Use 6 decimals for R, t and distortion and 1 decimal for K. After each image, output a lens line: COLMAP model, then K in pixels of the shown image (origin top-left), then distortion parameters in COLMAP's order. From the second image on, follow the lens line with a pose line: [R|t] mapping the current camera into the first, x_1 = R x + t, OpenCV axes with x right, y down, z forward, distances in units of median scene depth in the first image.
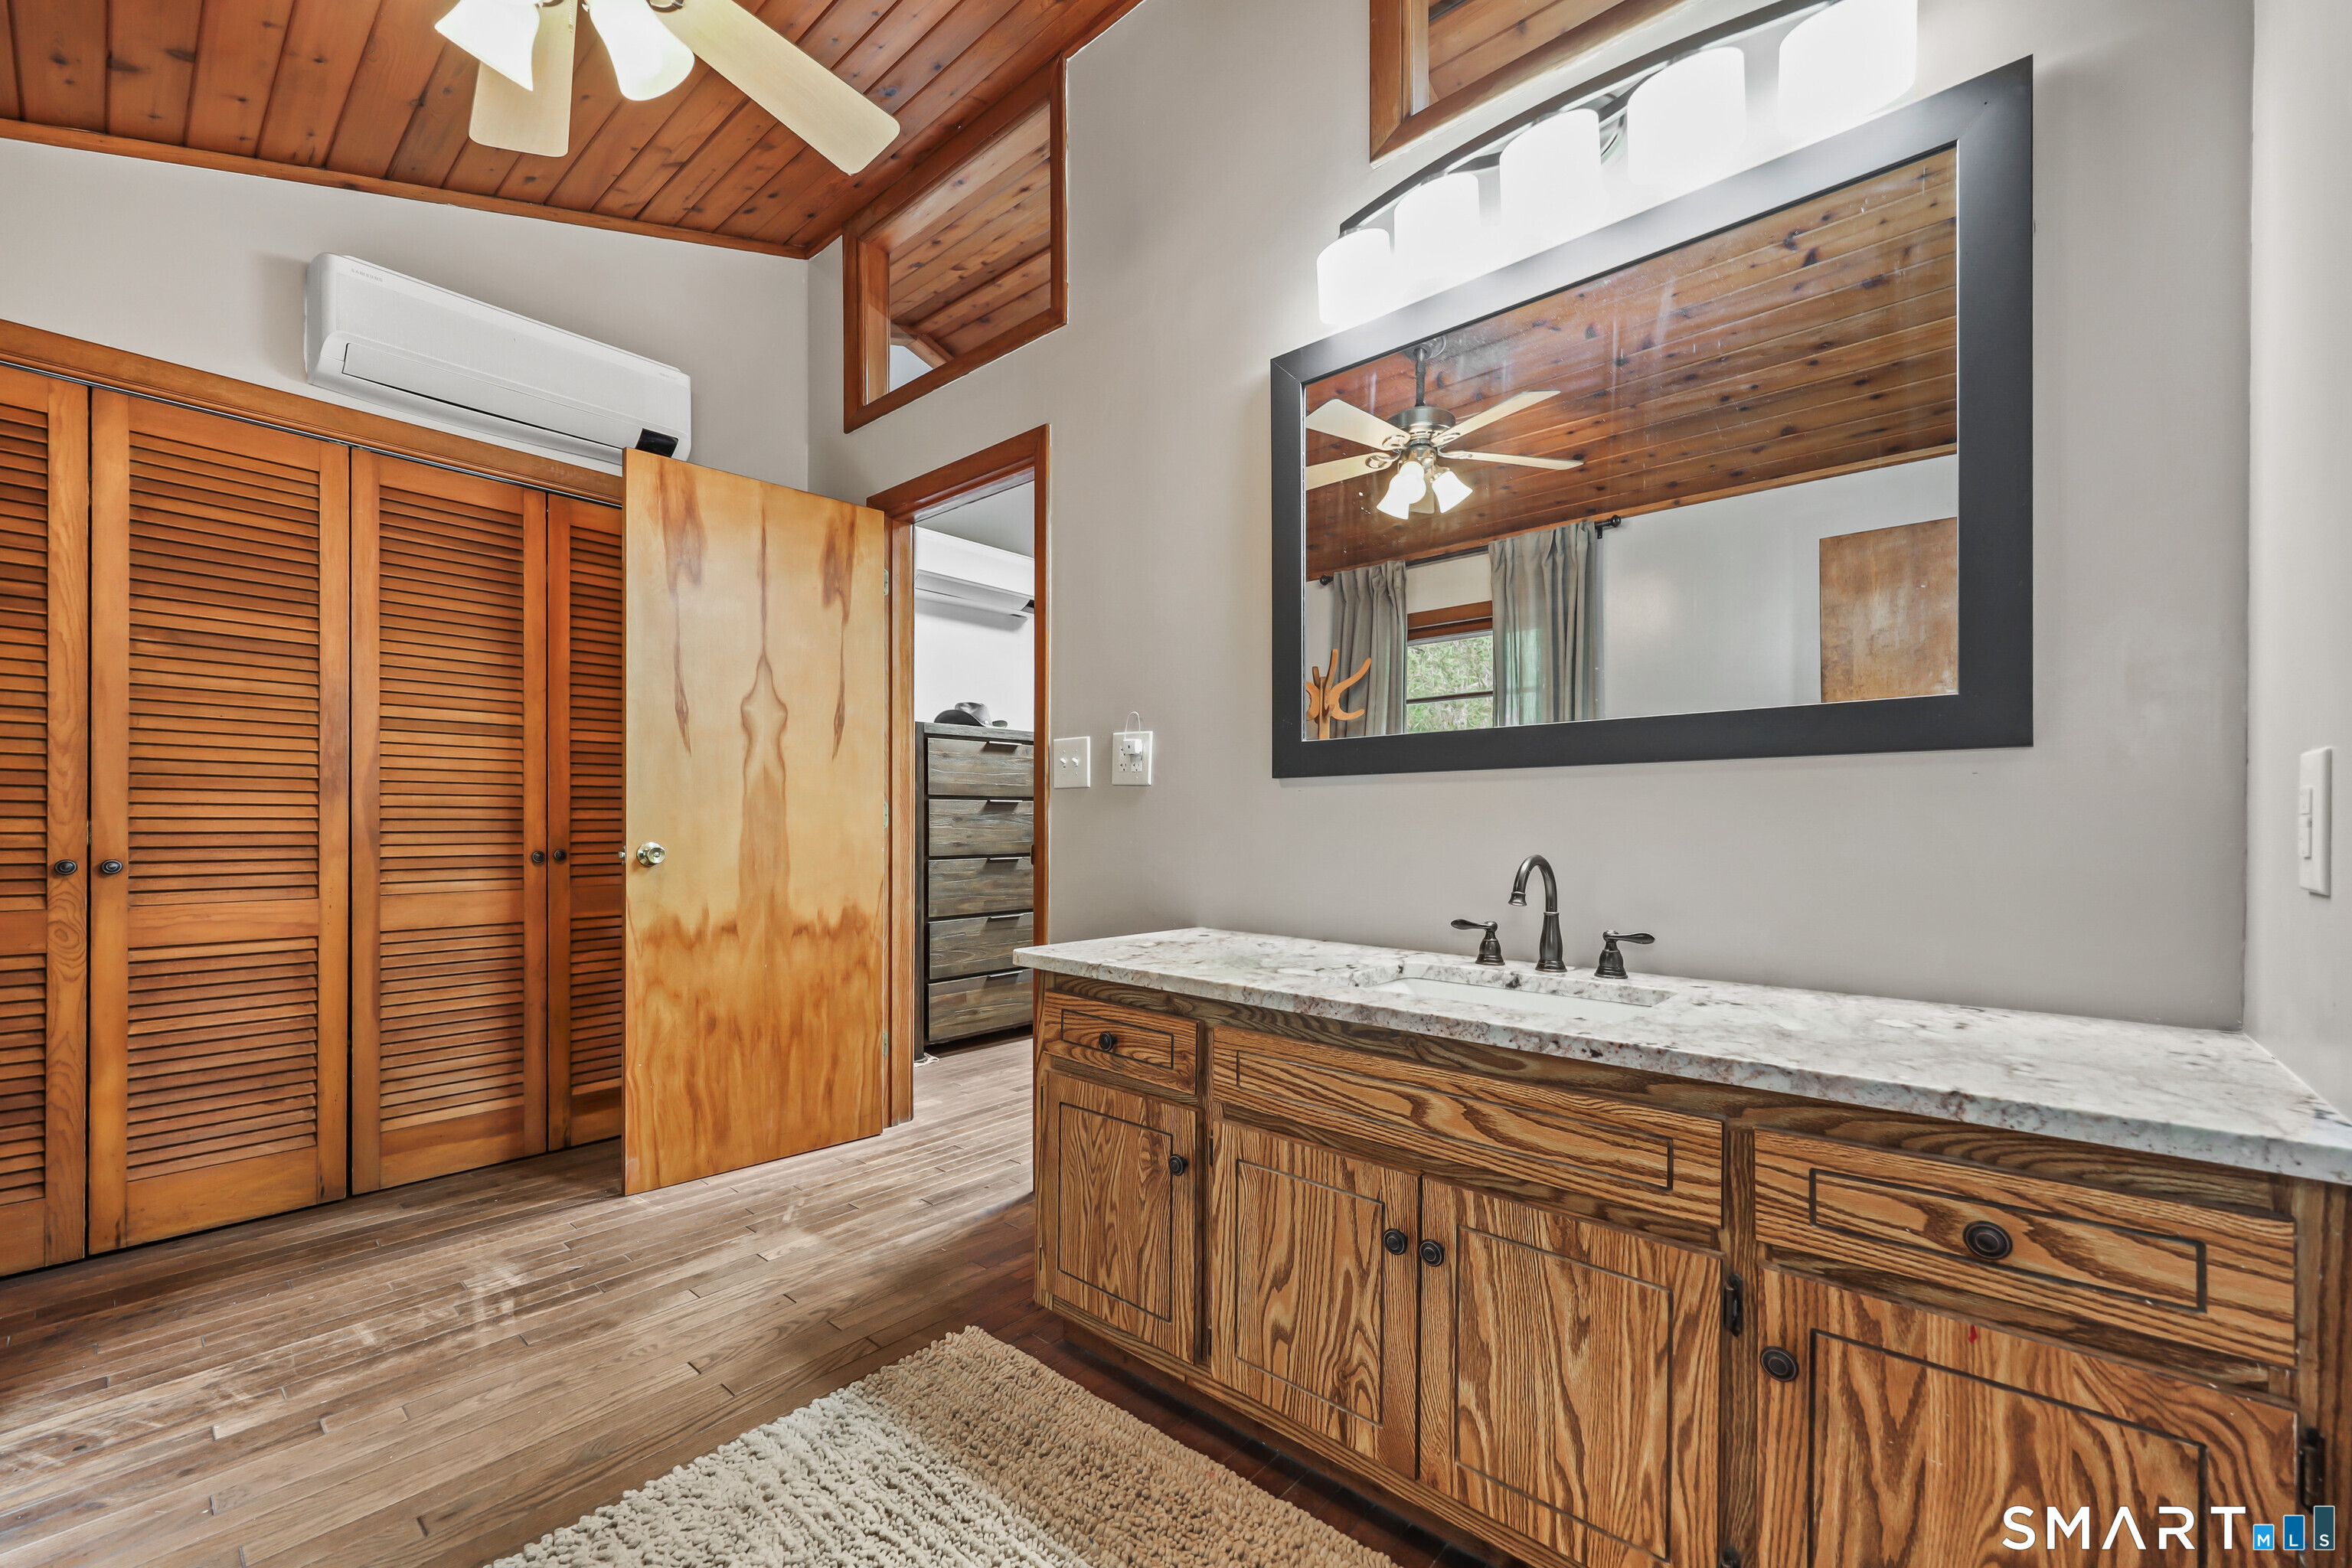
lens RADIAL K [[944.4, 0, 1172.2], [0, 944.4, 832.1], [0, 0, 1]] dist [0.000722, 0.000002]
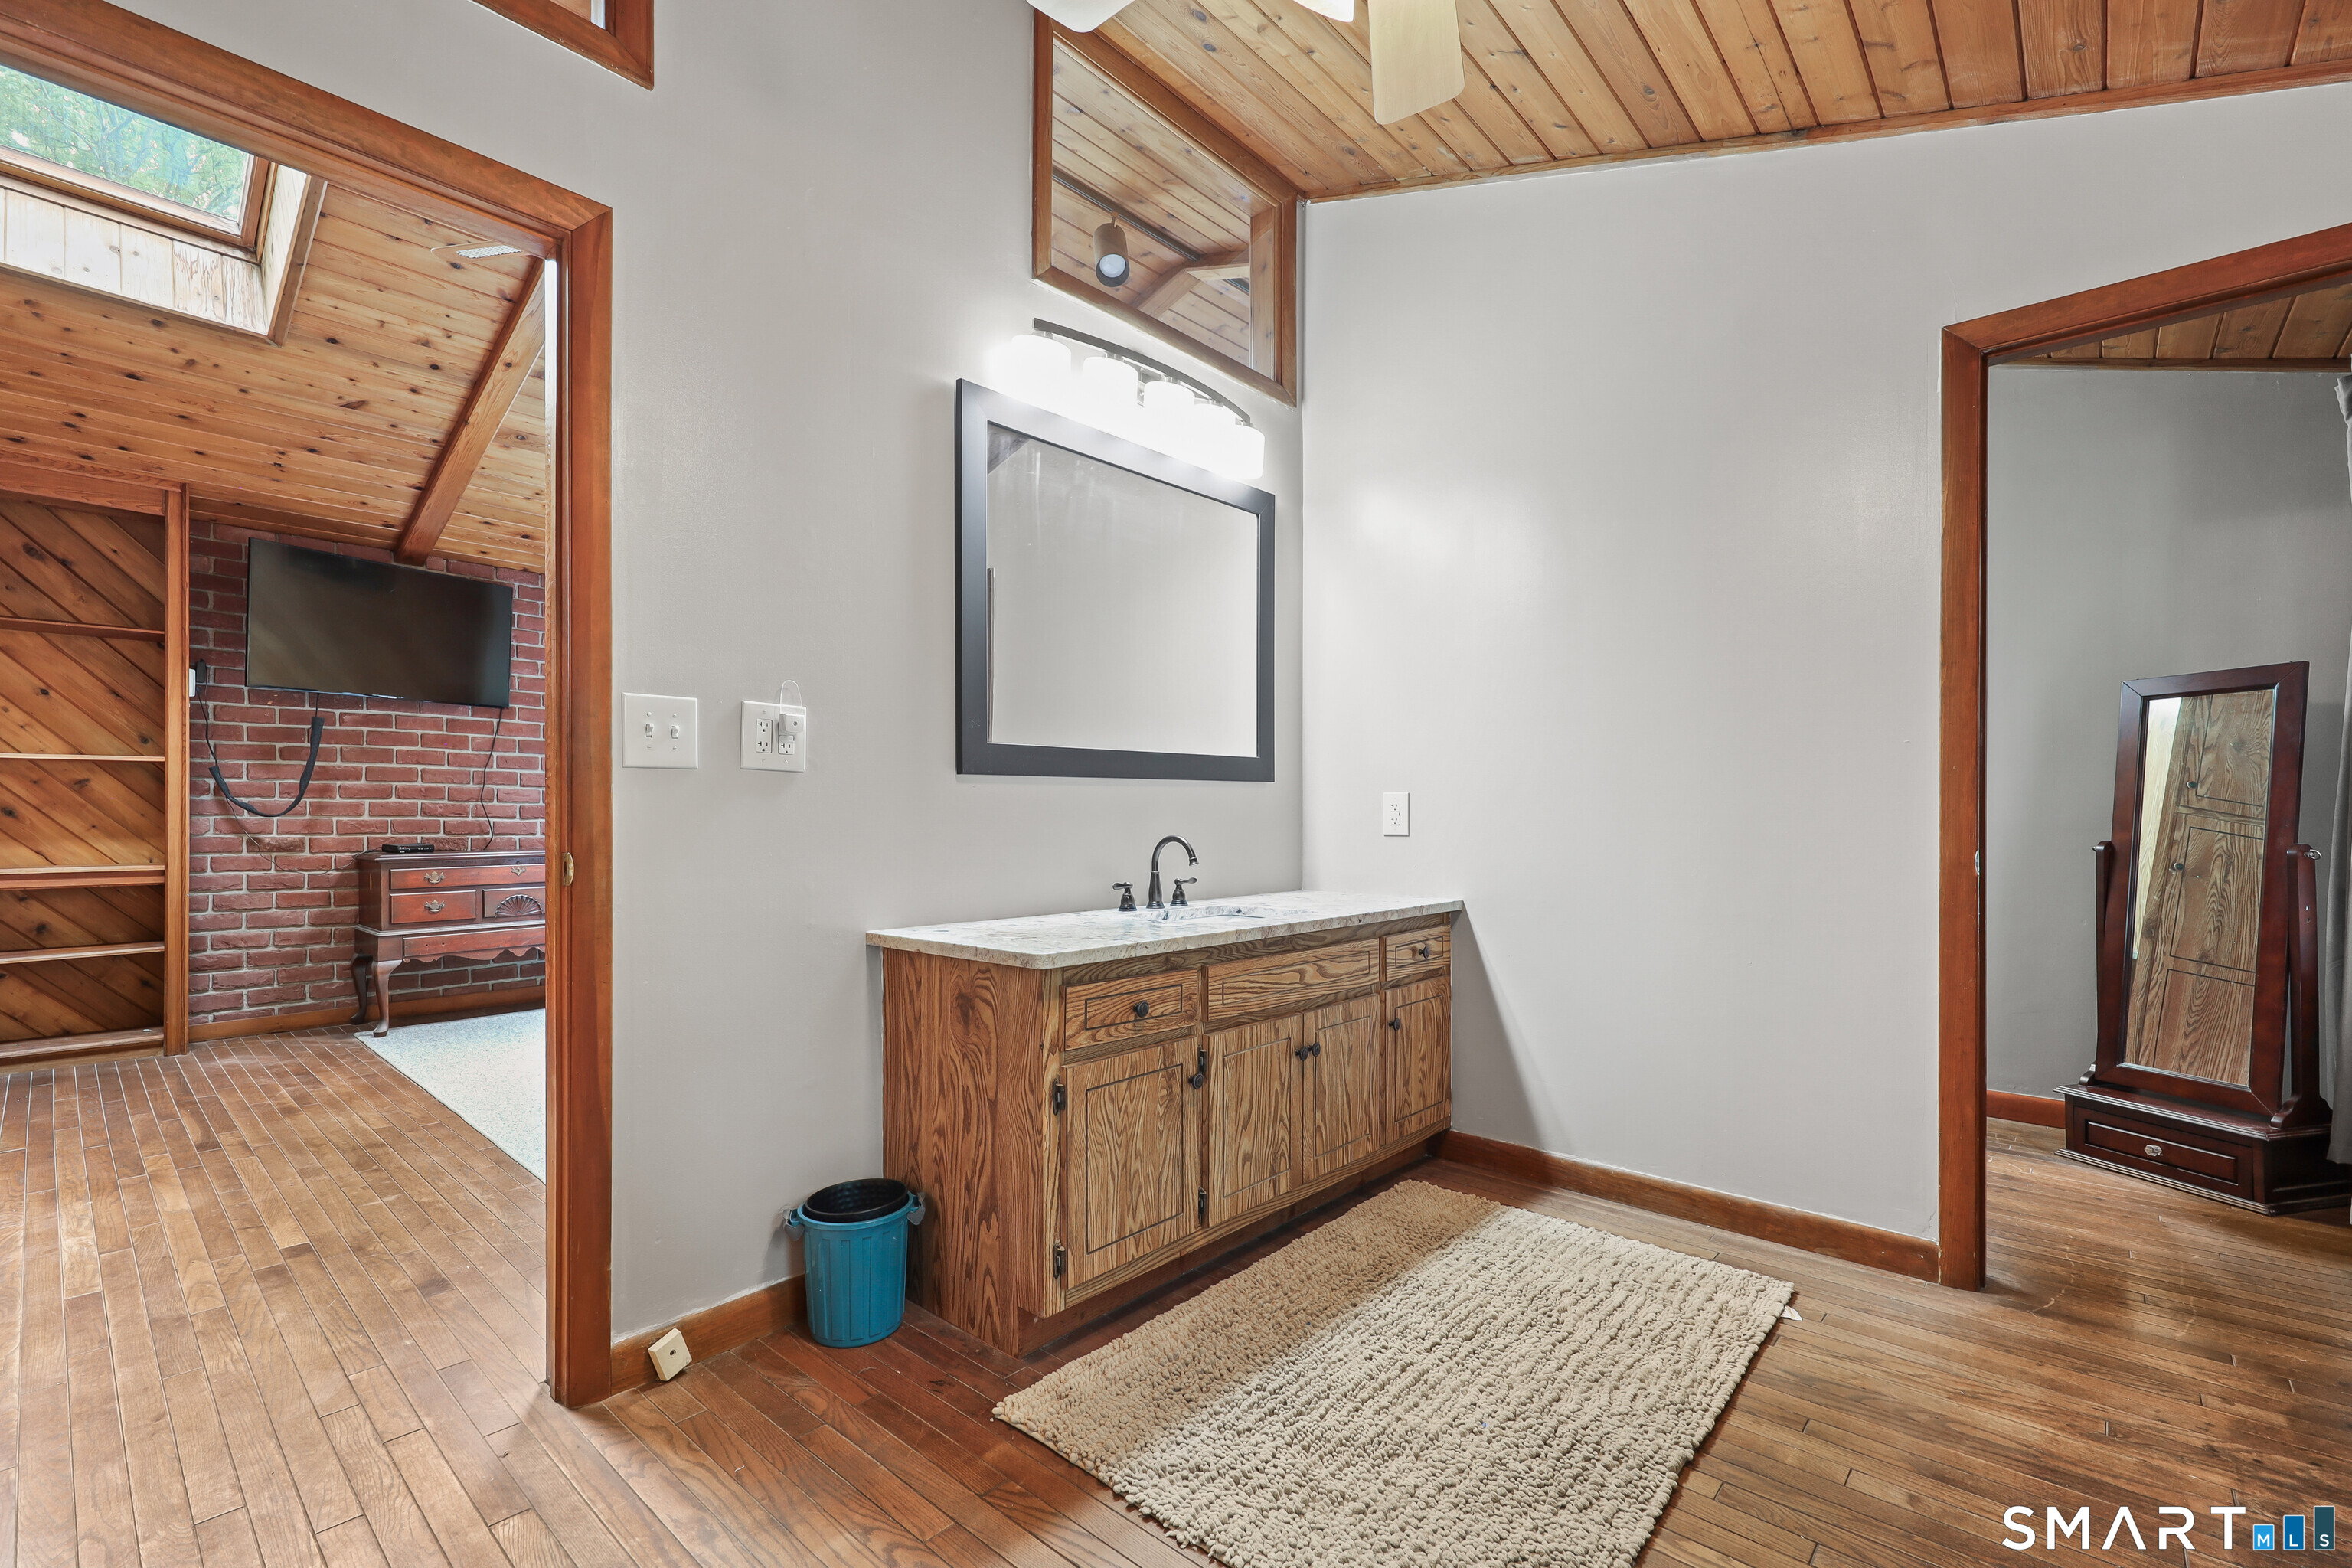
lens RADIAL K [[1008.4, 0, 1183.2], [0, 1008.4, 796.2], [0, 0, 1]] dist [0.000295, 0.000684]
pose [[0.015449, 0.010113, 0.999830, -1.422275], [0.007119, 0.999922, -0.010224, -0.026106], [-0.999855, 0.007276, 0.015376, 1.021008]]
